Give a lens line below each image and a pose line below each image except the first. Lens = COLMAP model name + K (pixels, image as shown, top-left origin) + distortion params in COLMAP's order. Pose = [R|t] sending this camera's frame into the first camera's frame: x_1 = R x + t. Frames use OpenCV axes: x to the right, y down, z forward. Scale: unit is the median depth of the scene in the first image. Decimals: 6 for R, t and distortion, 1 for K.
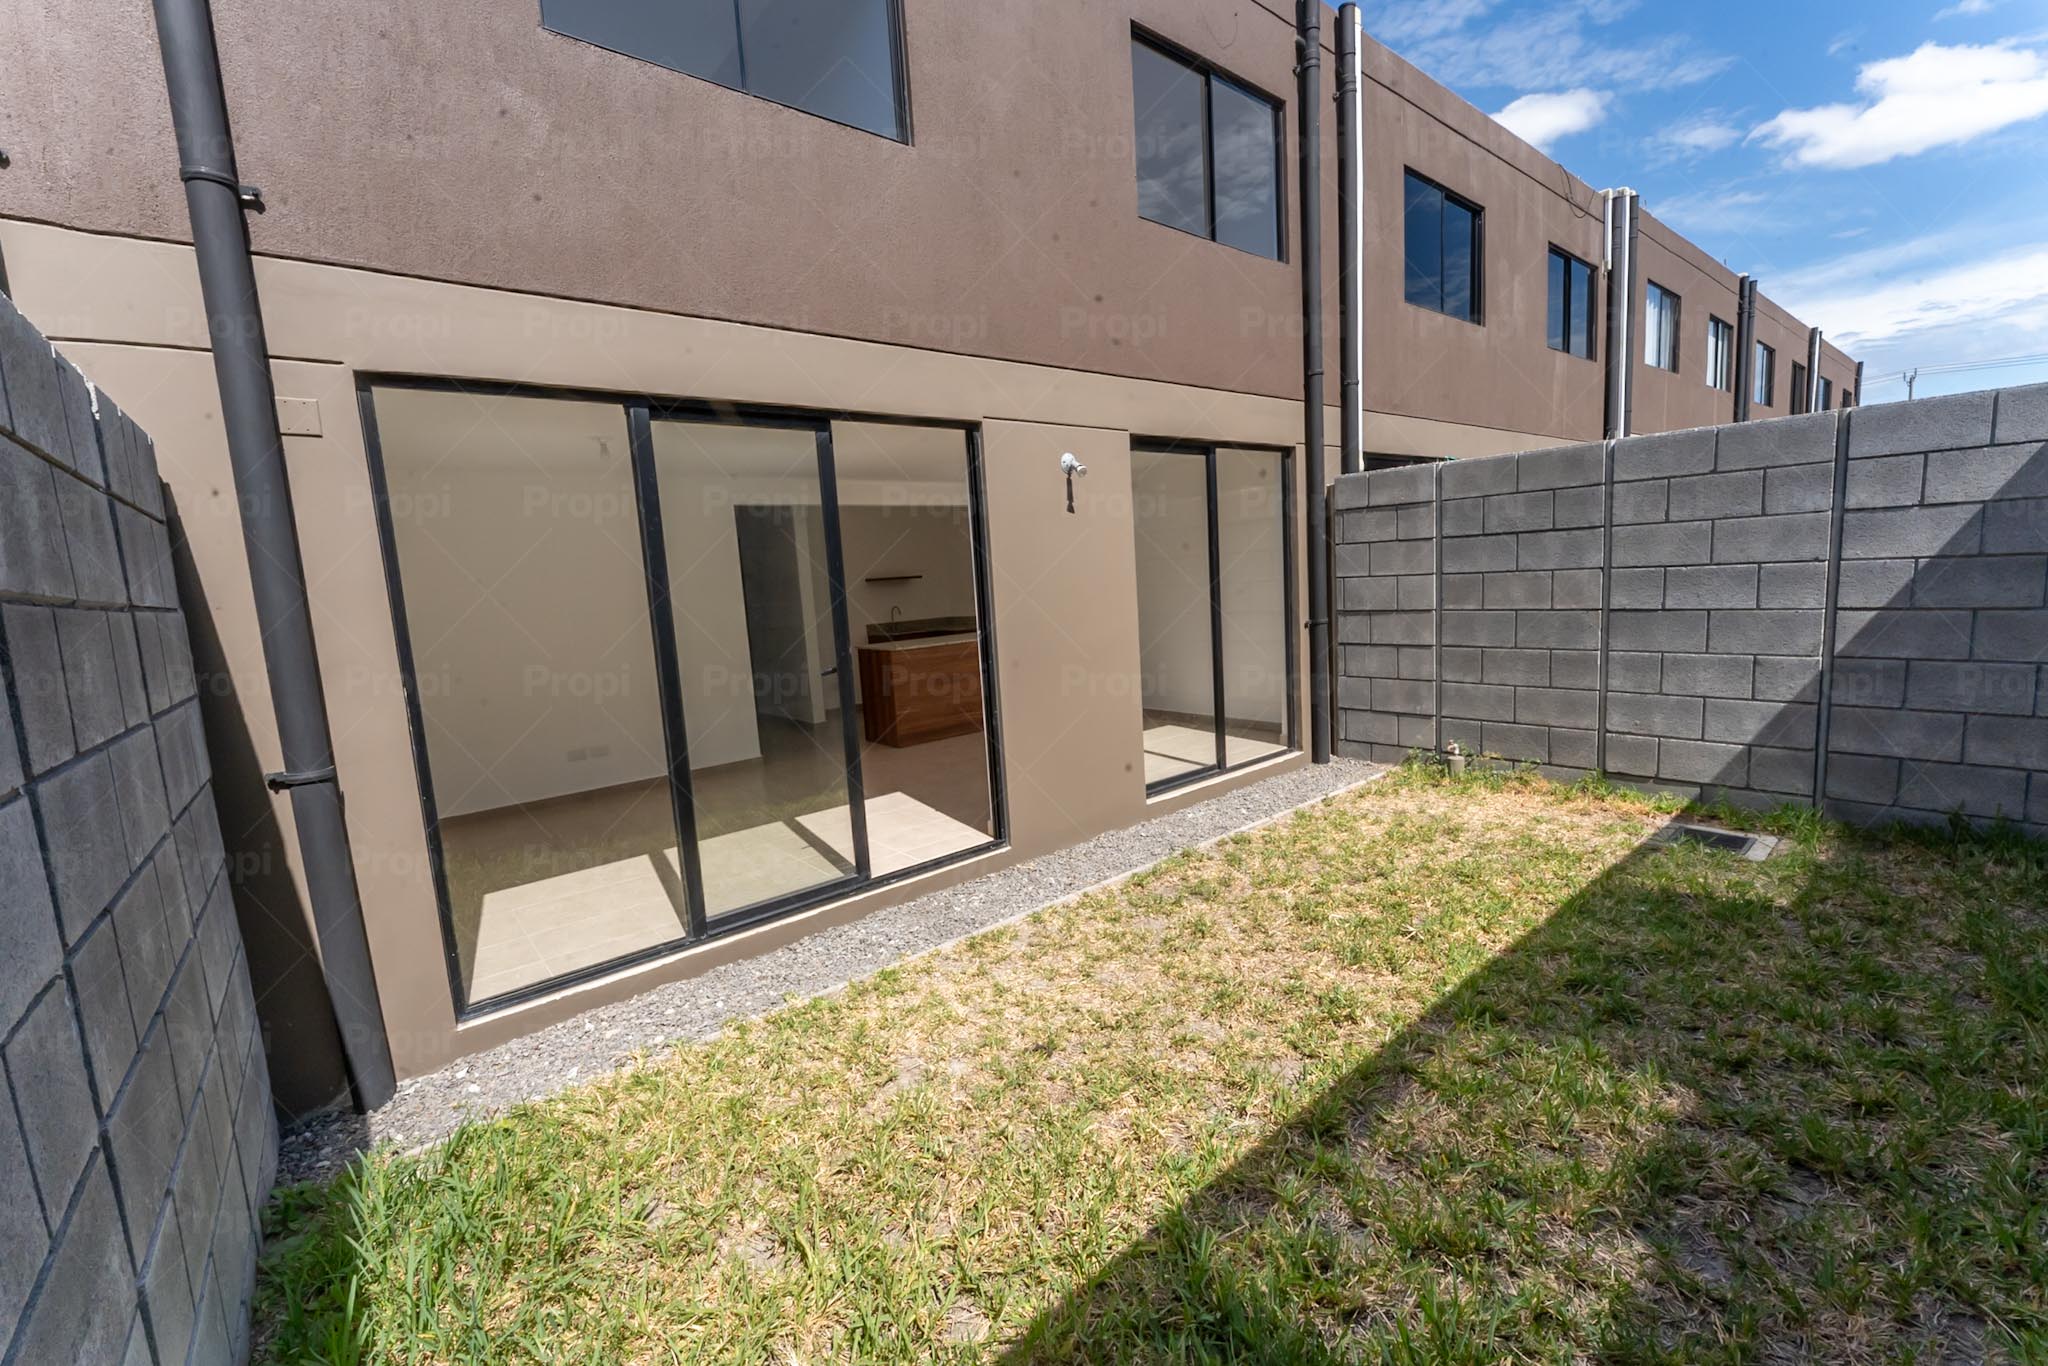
lens RADIAL K [[830.2, 0, 1014.3], [0, 830.2, 680.8], [0, 0, 1]] dist [-0.000431, -0.000106]
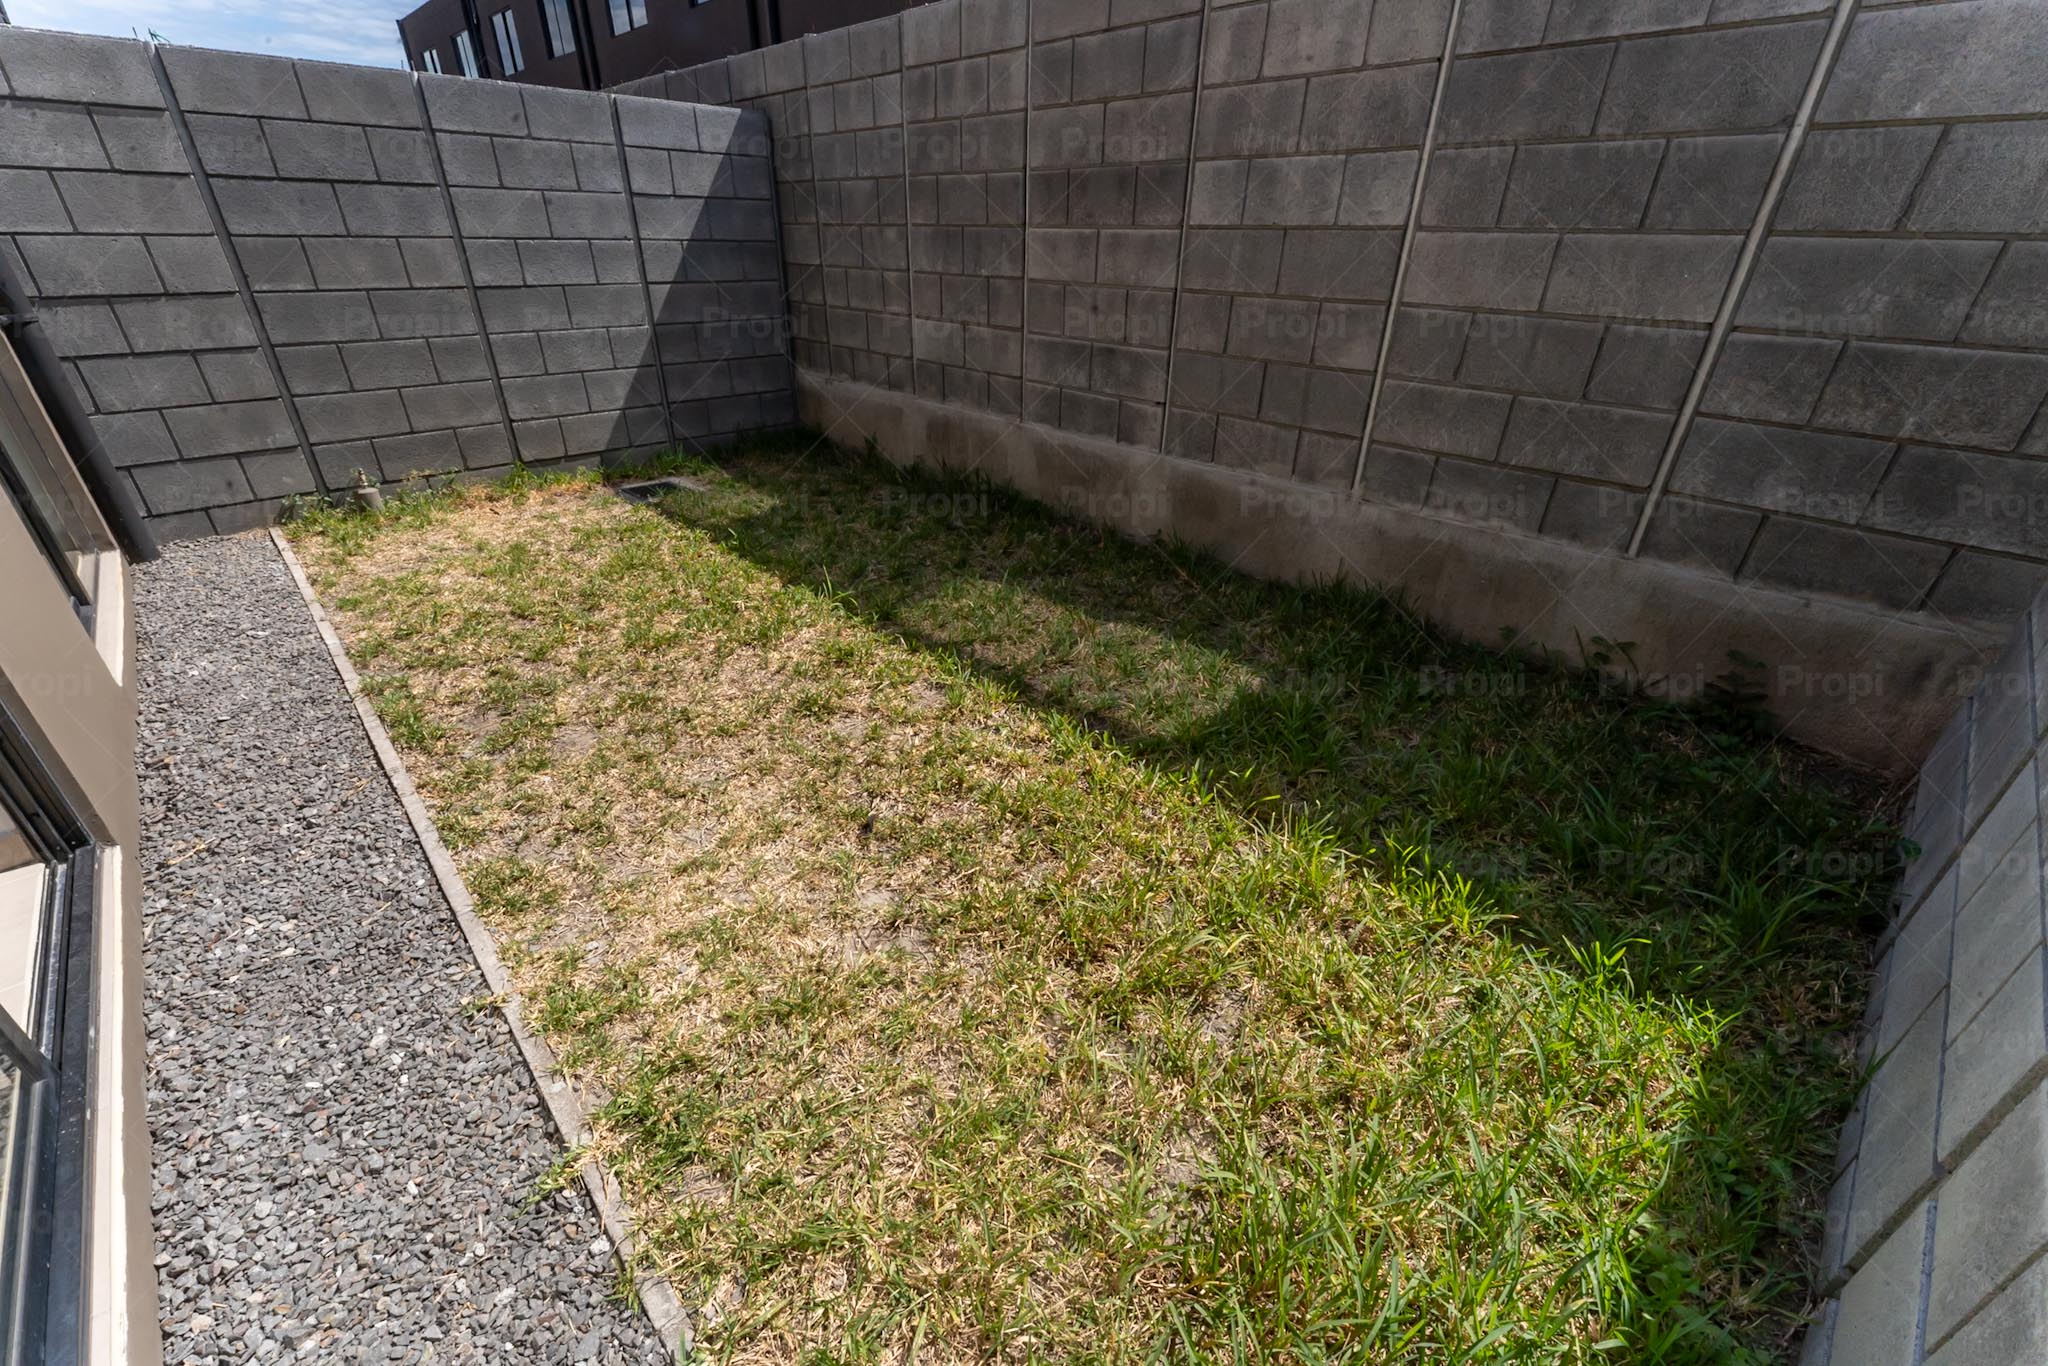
lens RADIAL K [[830.2, 0, 1014.3], [0, 830.2, 680.8], [0, 0, 1]] dist [-0.000431, -0.000106]
pose [[-0.068395, -0.421295, 0.904341, -0.406654], [0.116638, 0.896871, 0.426636, -0.016295], [-0.990817, 0.134660, -0.012202, 0.505557]]
